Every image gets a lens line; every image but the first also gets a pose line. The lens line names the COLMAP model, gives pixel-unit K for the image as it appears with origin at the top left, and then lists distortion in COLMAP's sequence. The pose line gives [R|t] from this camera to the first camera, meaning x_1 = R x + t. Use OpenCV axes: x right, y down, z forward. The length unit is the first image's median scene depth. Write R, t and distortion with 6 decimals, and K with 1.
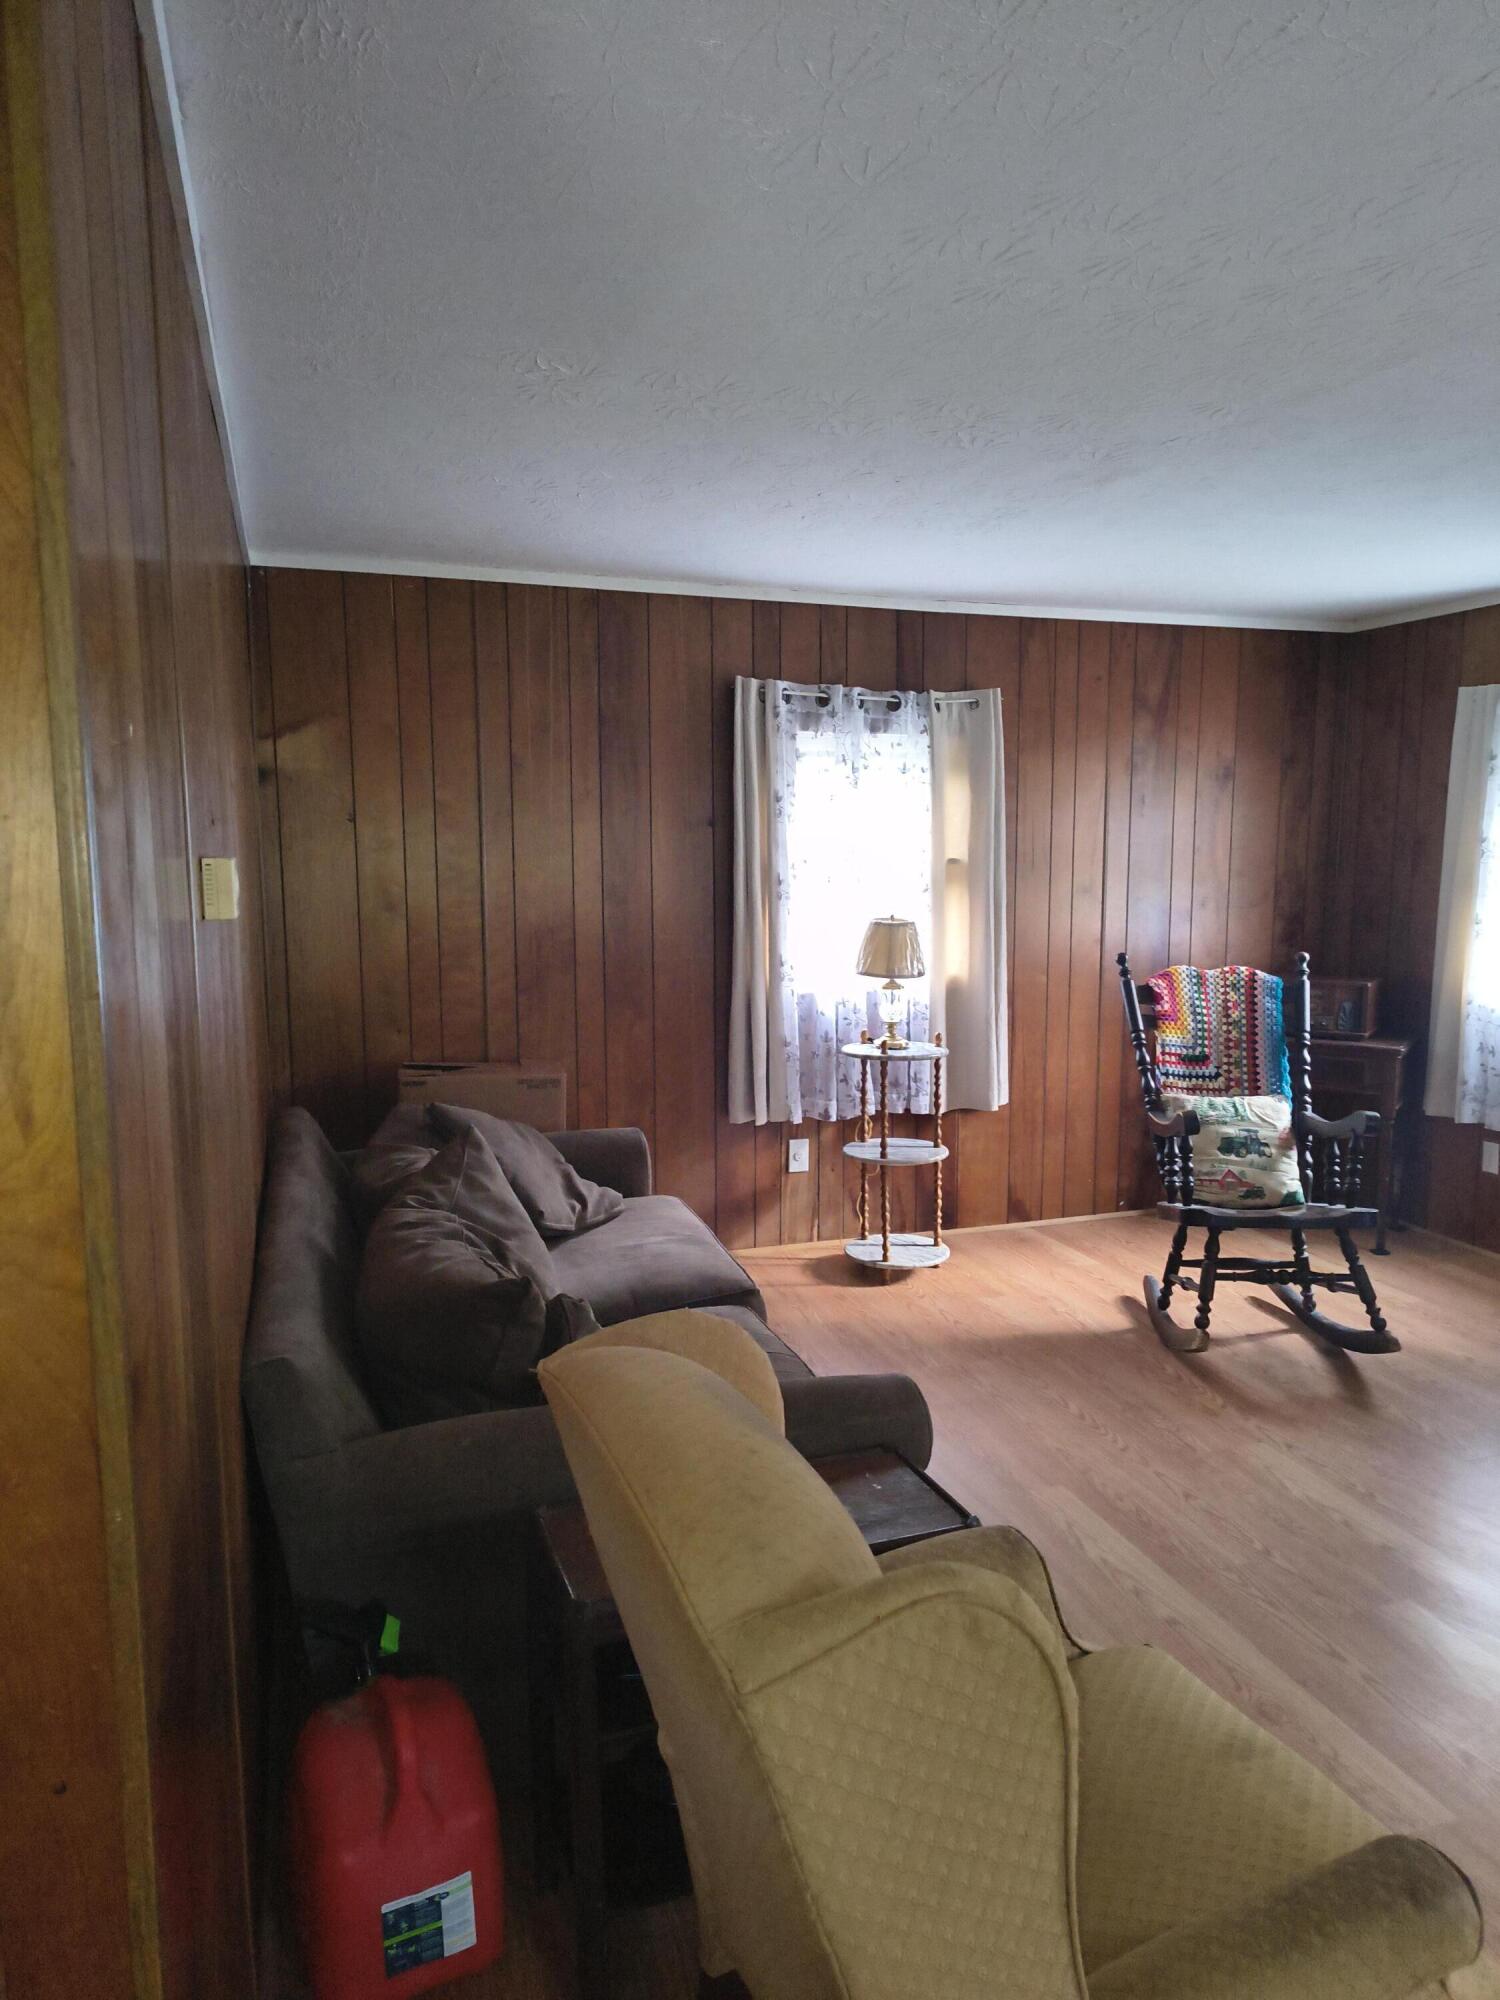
lens RADIAL K [[1364.3, 0, 751.8], [0, 1364.3, 1017.2], [0, 0, 1]] dist [0.013606, -0.001292]
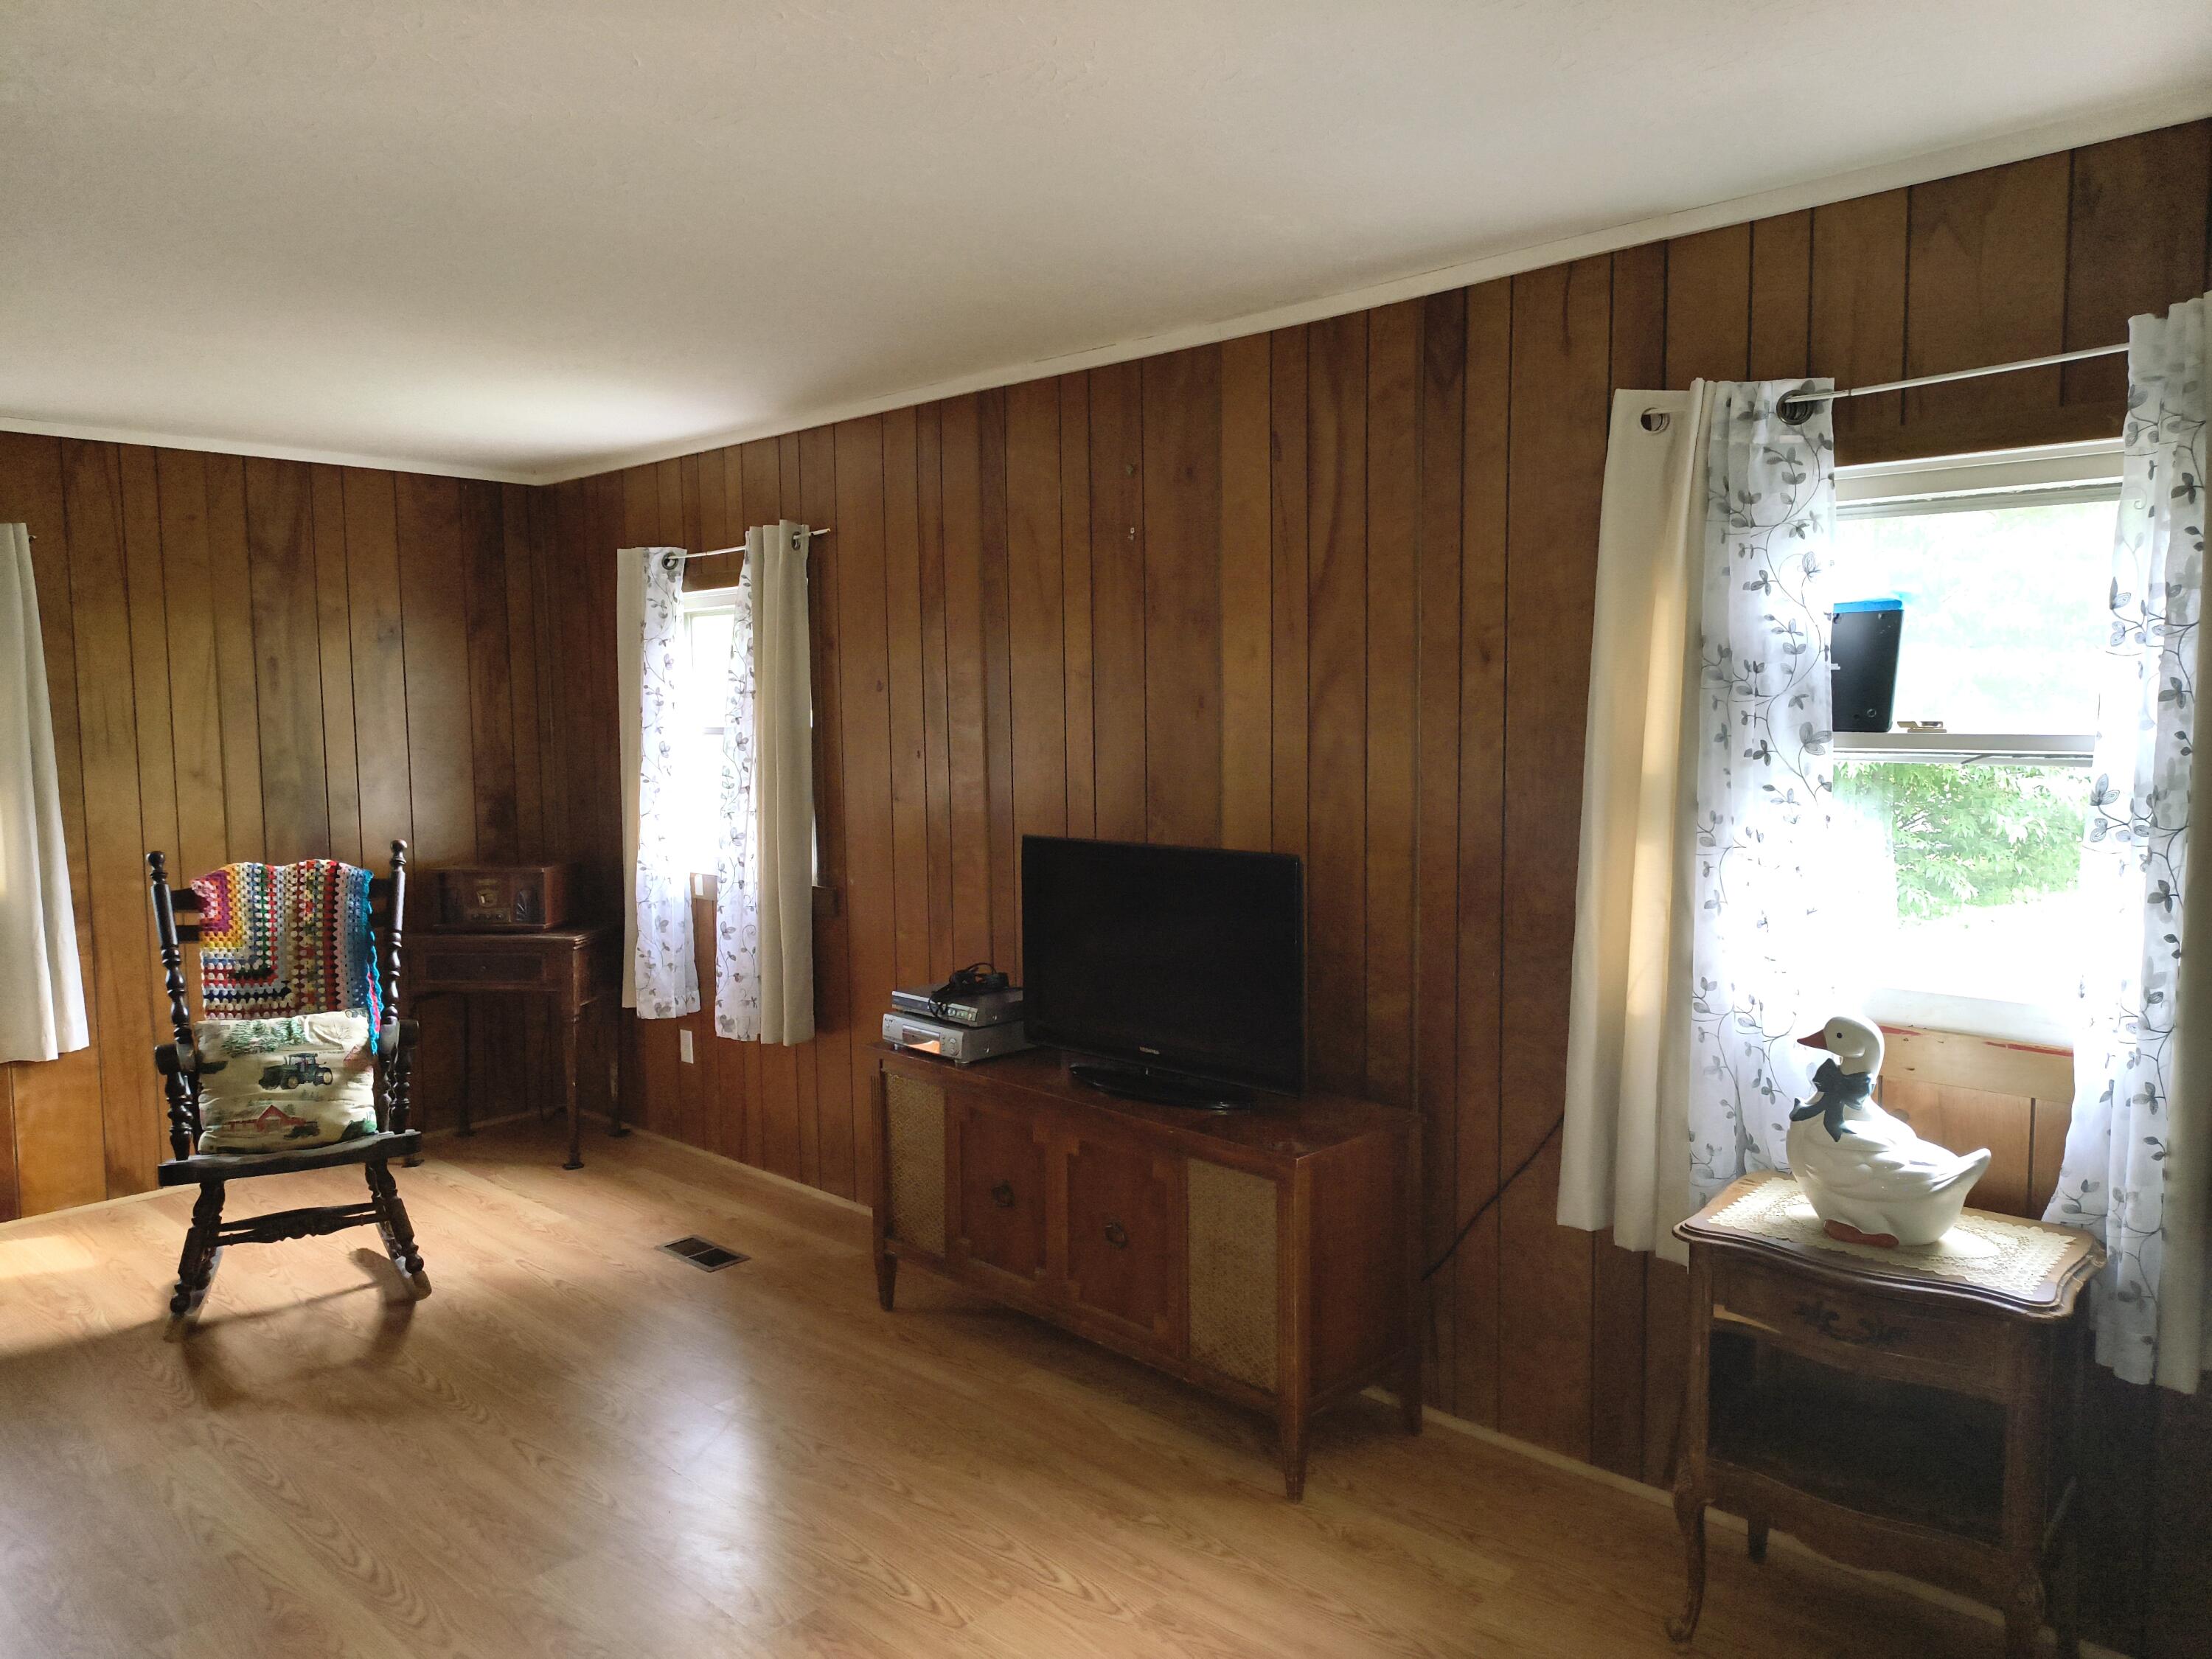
lens RADIAL K [[1508.9, 0, 1102.8], [0, 1508.9, 819.5], [0, 0, 1]] dist [0.013606, -0.001292]
pose [[0.879793, -0.041454, 0.473546, 0.347120], [0.067006, 0.997059, -0.037208, 0.005495], [-0.470611, 0.064466, 0.879983, -0.062024]]
